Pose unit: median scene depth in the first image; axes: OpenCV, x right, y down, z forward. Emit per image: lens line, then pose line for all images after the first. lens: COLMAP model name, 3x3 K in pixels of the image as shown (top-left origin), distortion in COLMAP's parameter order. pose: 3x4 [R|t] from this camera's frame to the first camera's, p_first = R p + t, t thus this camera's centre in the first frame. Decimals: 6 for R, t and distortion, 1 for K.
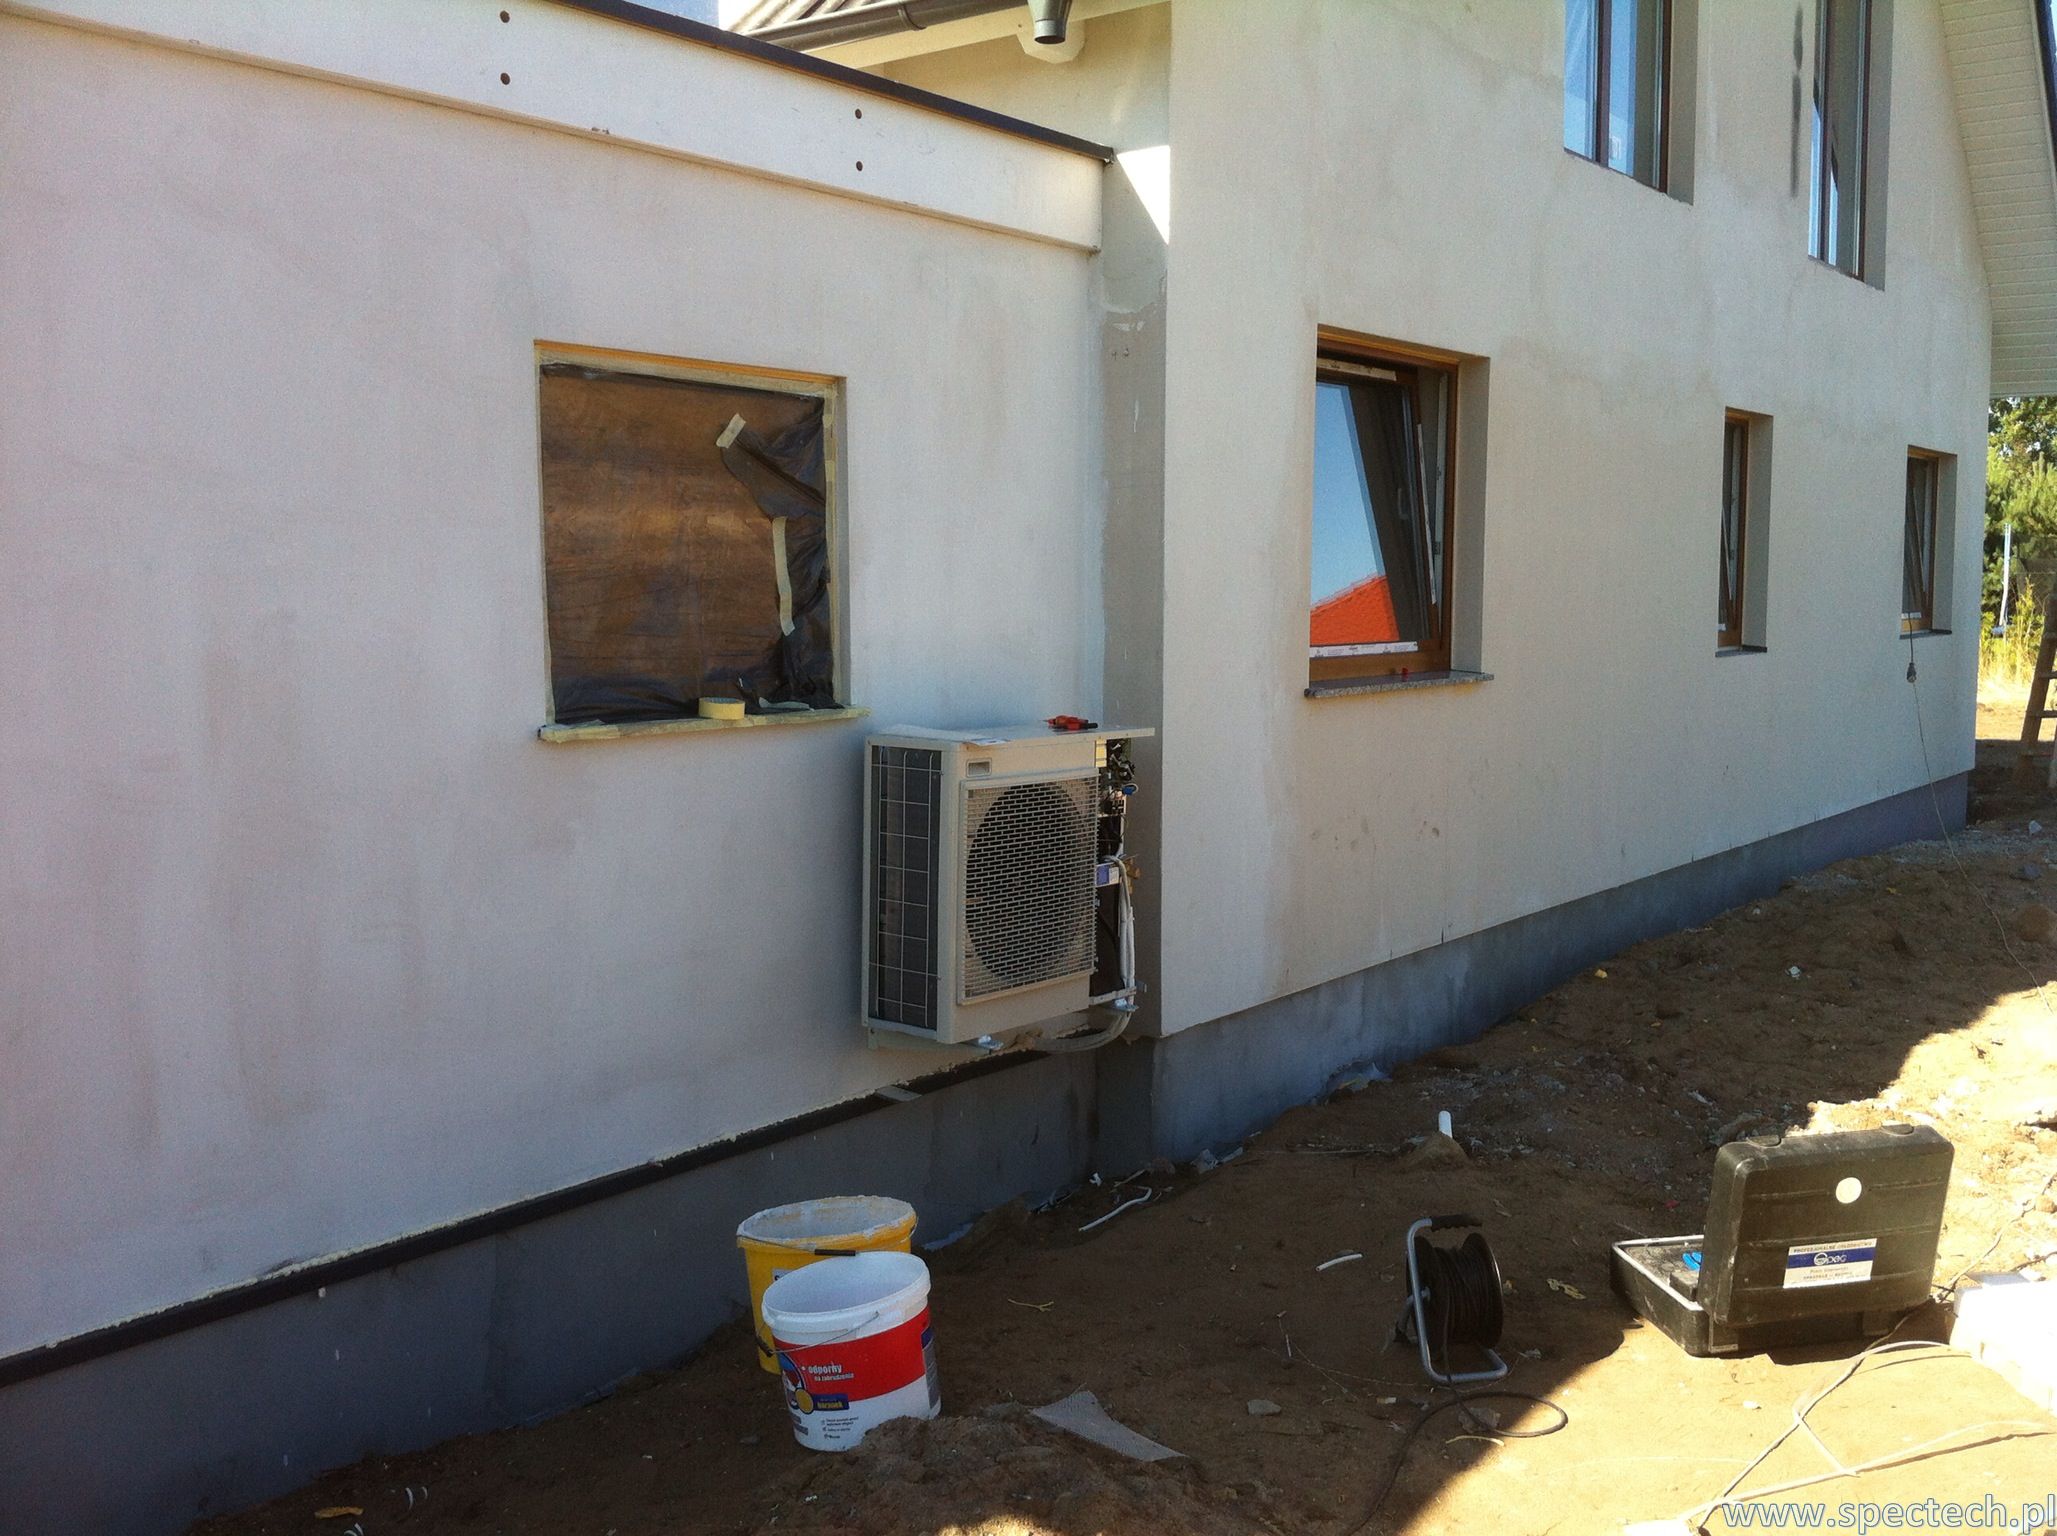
lens RADIAL K [[1933.4, 0, 1026.4], [0, 1933.4, 757.1], [0, 0, 1]] dist [0.115632, -0.350515]
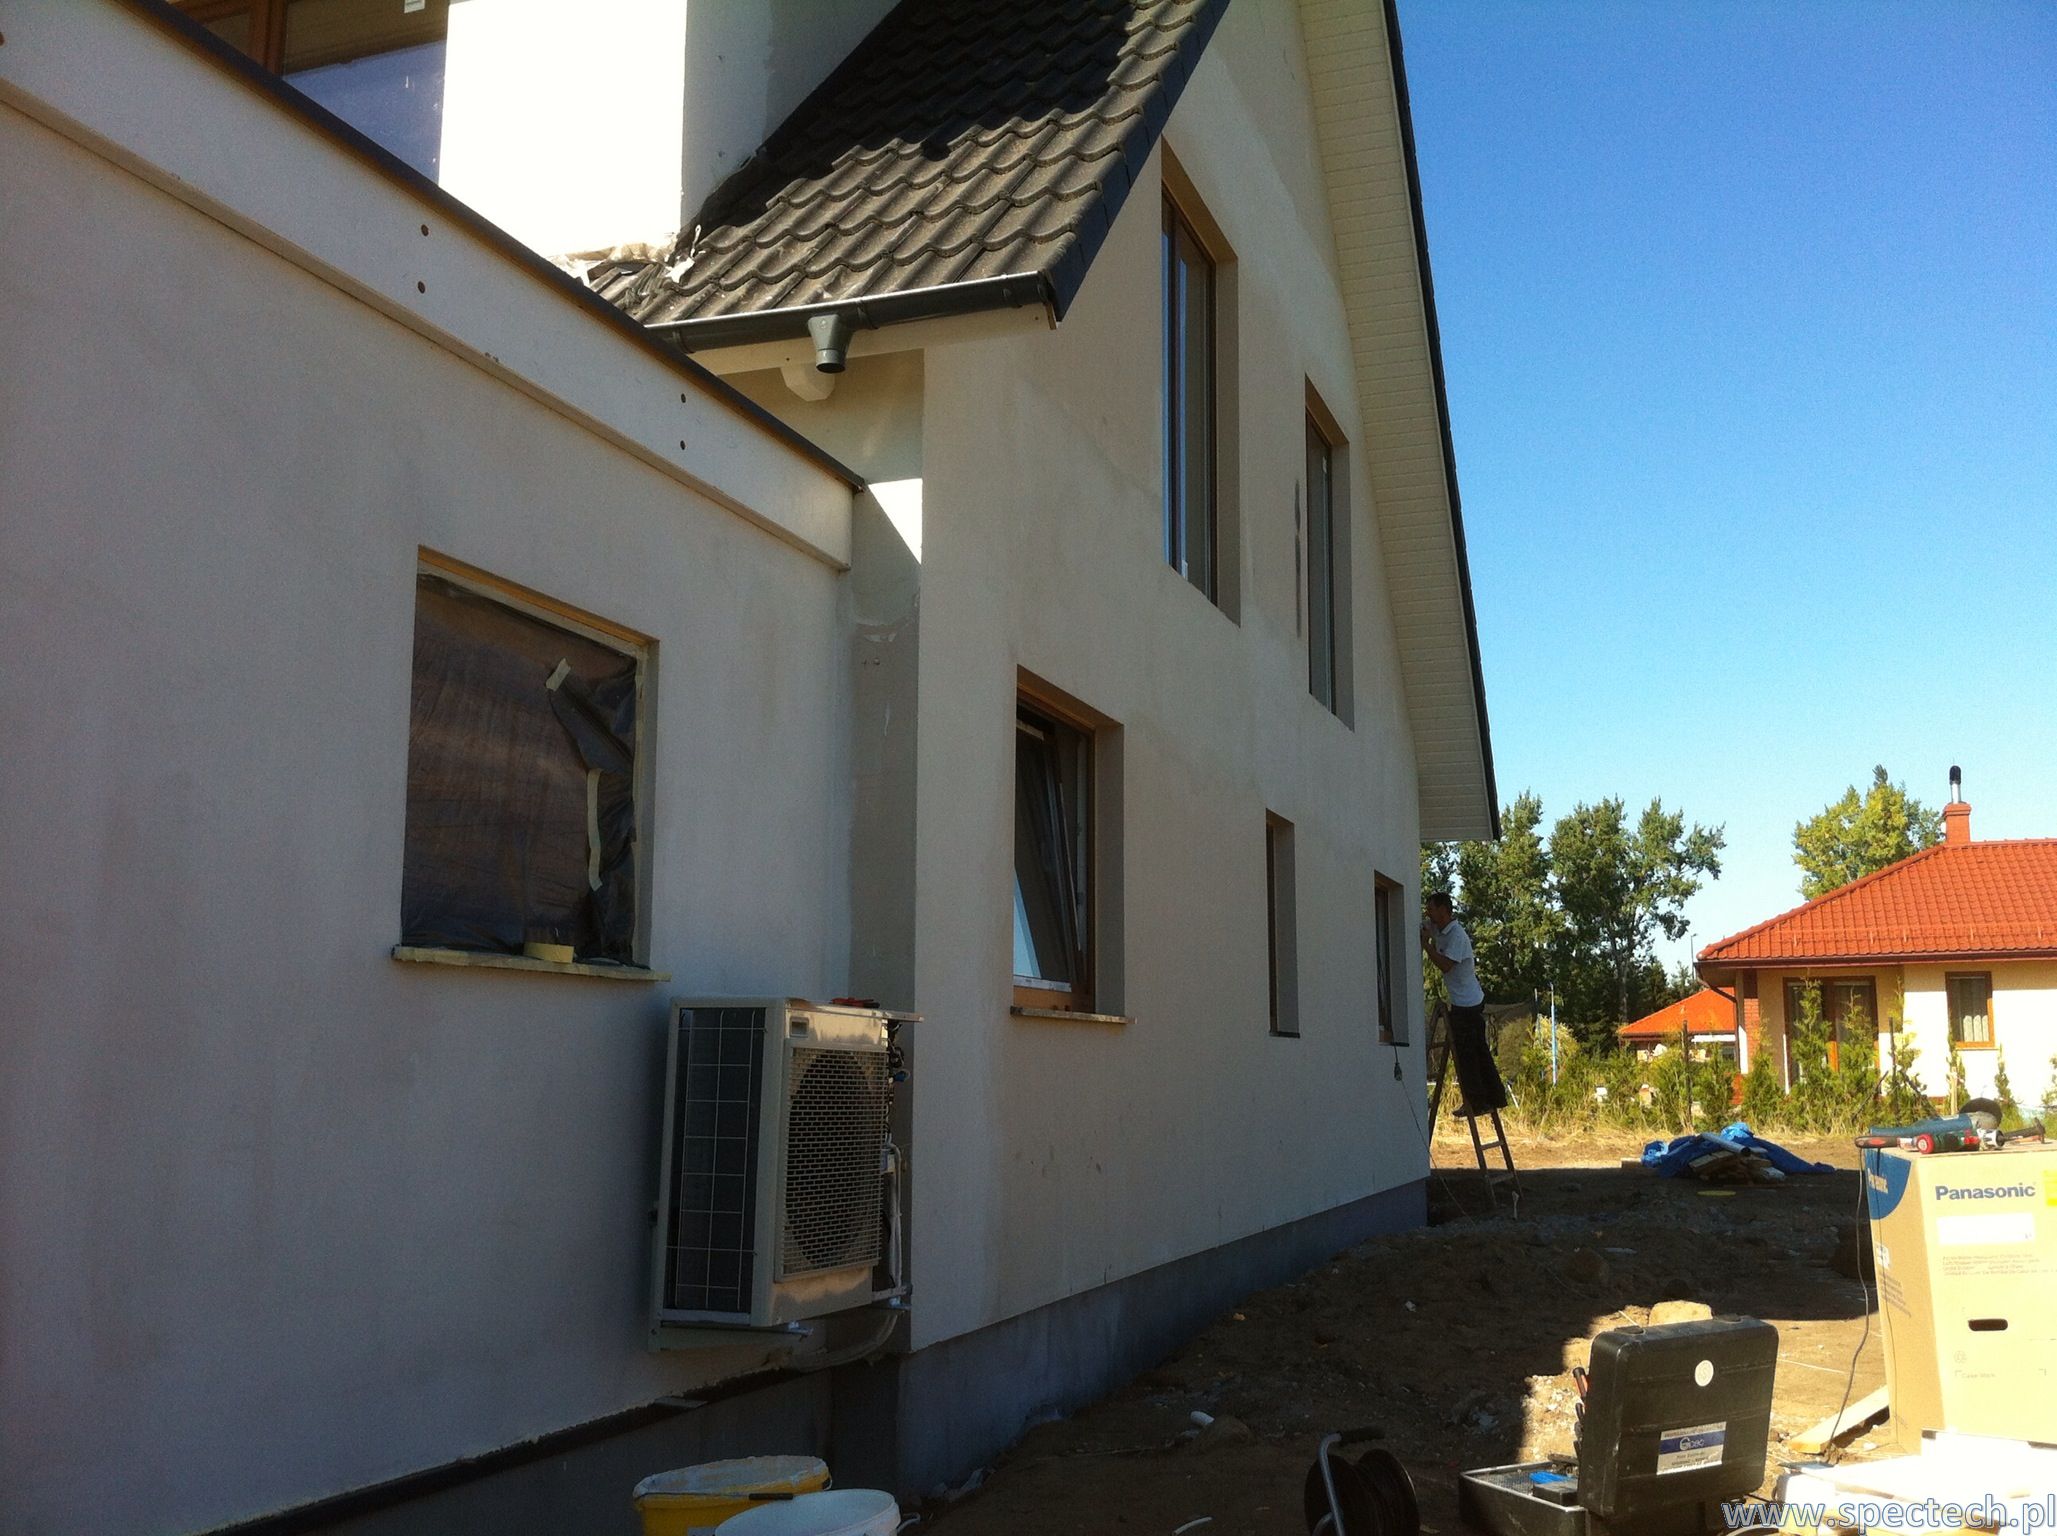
lens RADIAL K [[1933.4, 0, 1026.4], [0, 1933.4, 757.1], [0, 0, 1]] dist [0.115632, -0.350515]
pose [[0.950294, 0.051434, 0.307076, -0.218359], [0.026291, 0.969483, -0.243746, 0.112400], [-0.310241, 0.239704, 0.919942, 0.033945]]
